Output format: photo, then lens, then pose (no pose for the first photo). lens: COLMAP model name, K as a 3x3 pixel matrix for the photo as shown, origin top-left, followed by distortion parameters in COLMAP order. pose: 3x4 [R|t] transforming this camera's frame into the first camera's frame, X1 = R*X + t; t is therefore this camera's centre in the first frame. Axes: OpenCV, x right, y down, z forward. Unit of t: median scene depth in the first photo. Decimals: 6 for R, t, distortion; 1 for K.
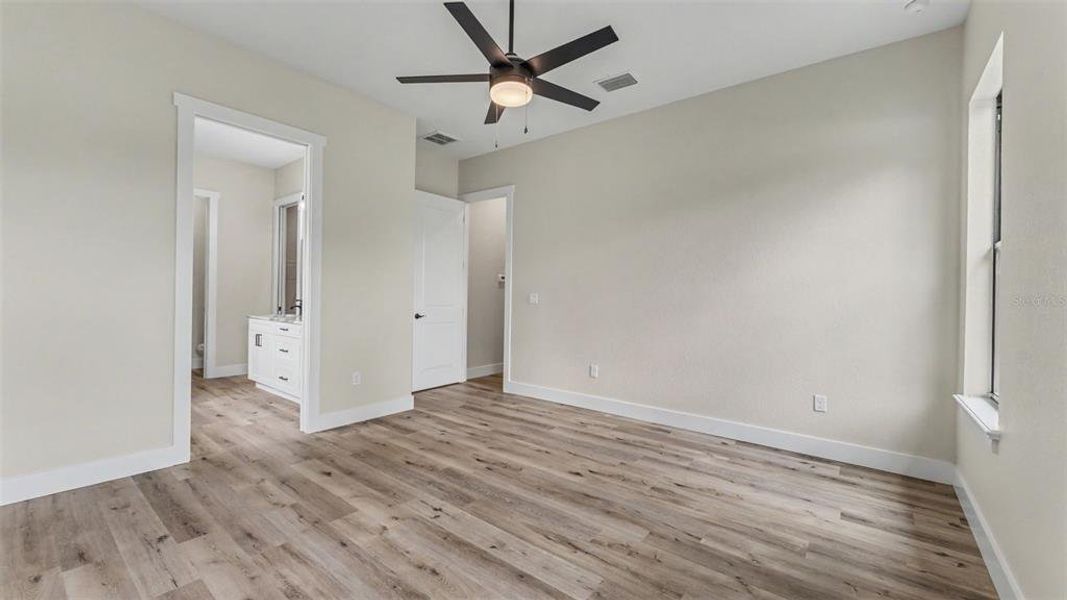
lens RADIAL K [[427.0, 0, 532.2], [0, 427.0, 298.0], [0, 0, 1]] dist [-0.001488, -0.000136]
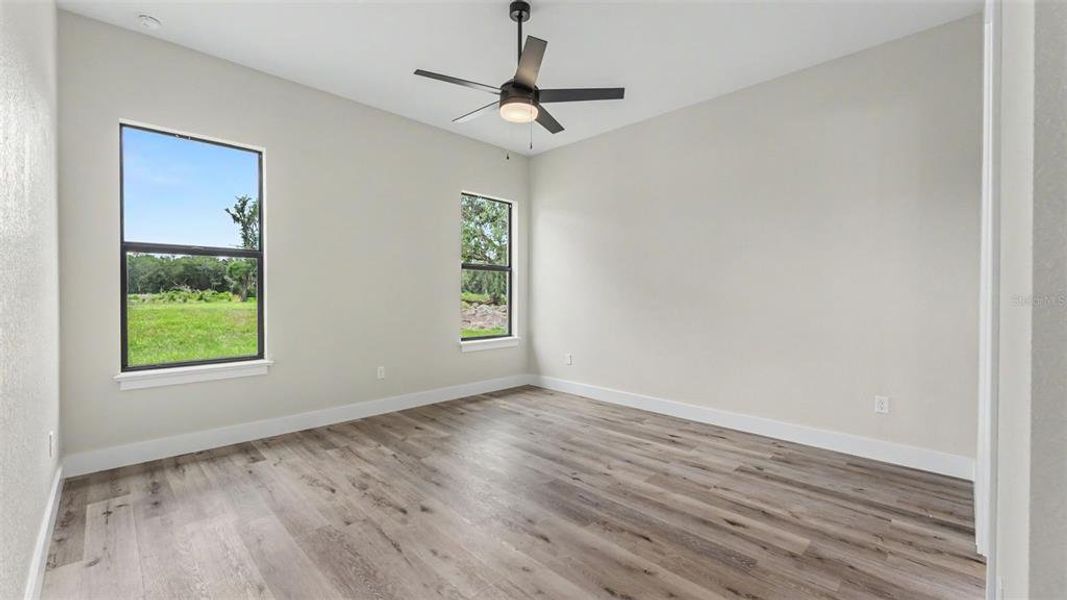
lens RADIAL K [[427.0, 0, 532.2], [0, 427.0, 298.0], [0, 0, 1]] dist [-0.001488, -0.000136]
pose [[-0.993711, -0.019521, 0.110264, -0.211891], [-0.017931, 0.999721, 0.015395, -0.014686], [-0.110534, 0.013321, -0.993783, 2.070917]]
